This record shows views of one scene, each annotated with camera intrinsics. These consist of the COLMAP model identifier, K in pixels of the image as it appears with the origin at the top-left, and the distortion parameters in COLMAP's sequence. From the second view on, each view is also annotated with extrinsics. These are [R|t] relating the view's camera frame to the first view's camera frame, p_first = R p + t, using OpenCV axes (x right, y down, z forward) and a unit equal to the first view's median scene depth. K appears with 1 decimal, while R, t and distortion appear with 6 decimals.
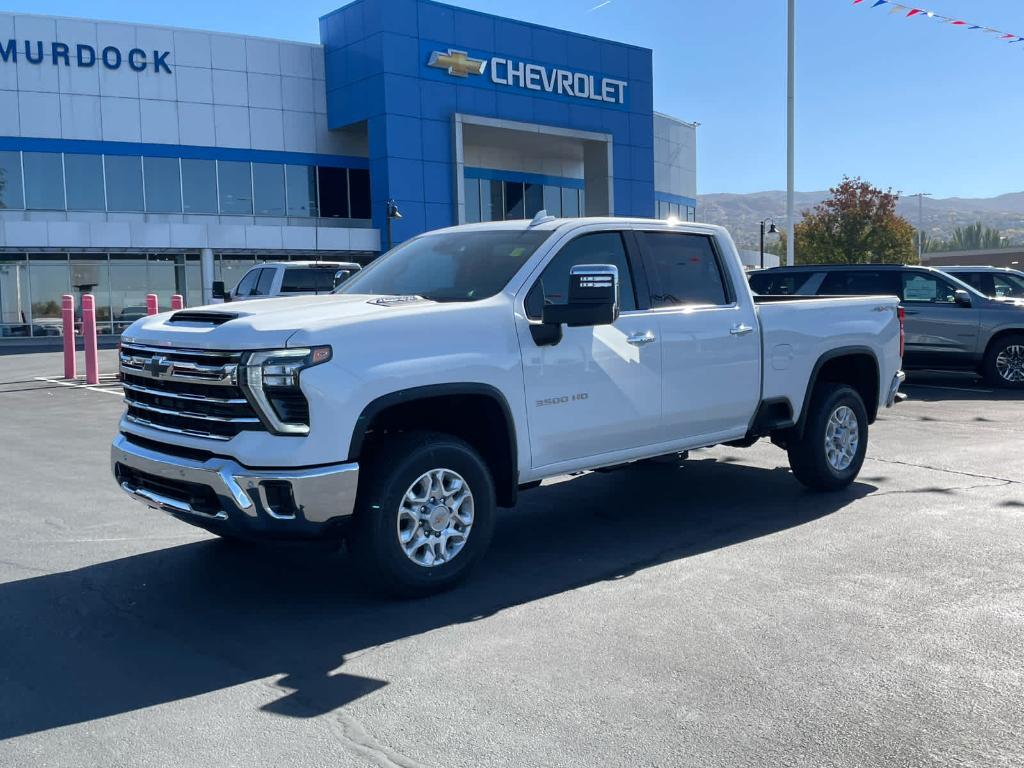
lens RADIAL K [[1055.9, 0, 514.5], [0, 1055.9, 384.3], [0, 0, 1]] dist [0.011685, 0.000000]
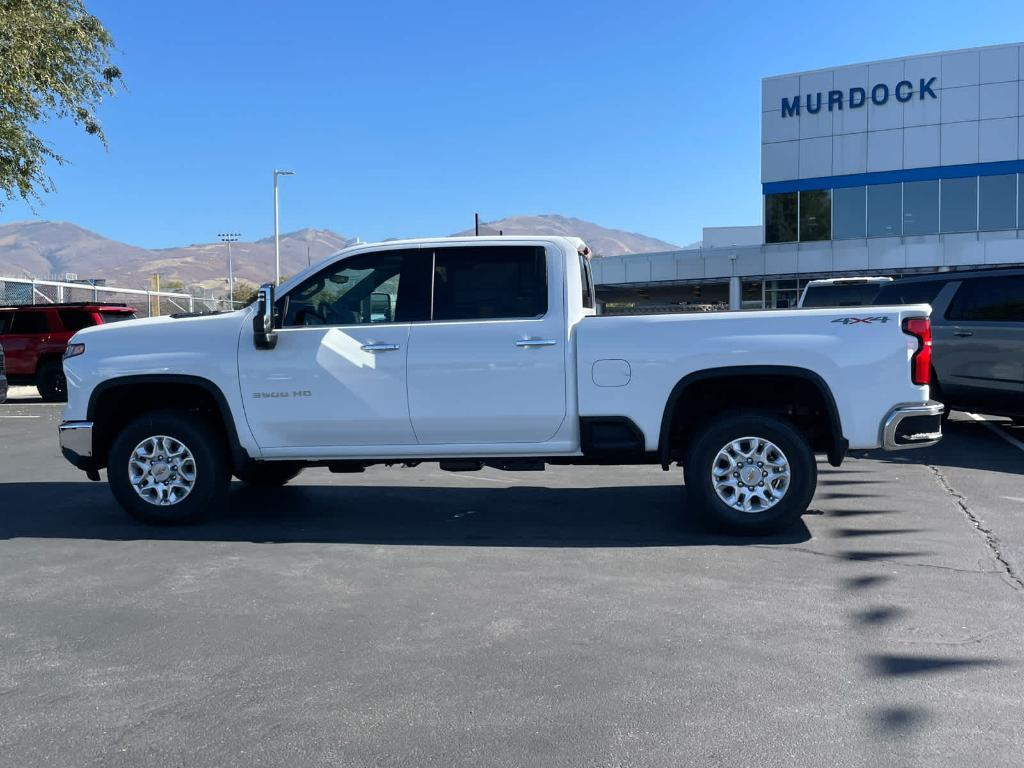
lens RADIAL K [[973.5, 0, 508.1], [0, 973.5, 375.0], [0, 0, 1]] dist [0.068253, 0.000000]
pose [[0.614630, 0.040185, -0.787791, 0.197788], [-0.058167, 0.998291, 0.005541, -0.005270], [0.786668, 0.042418, 0.615918, 0.091242]]
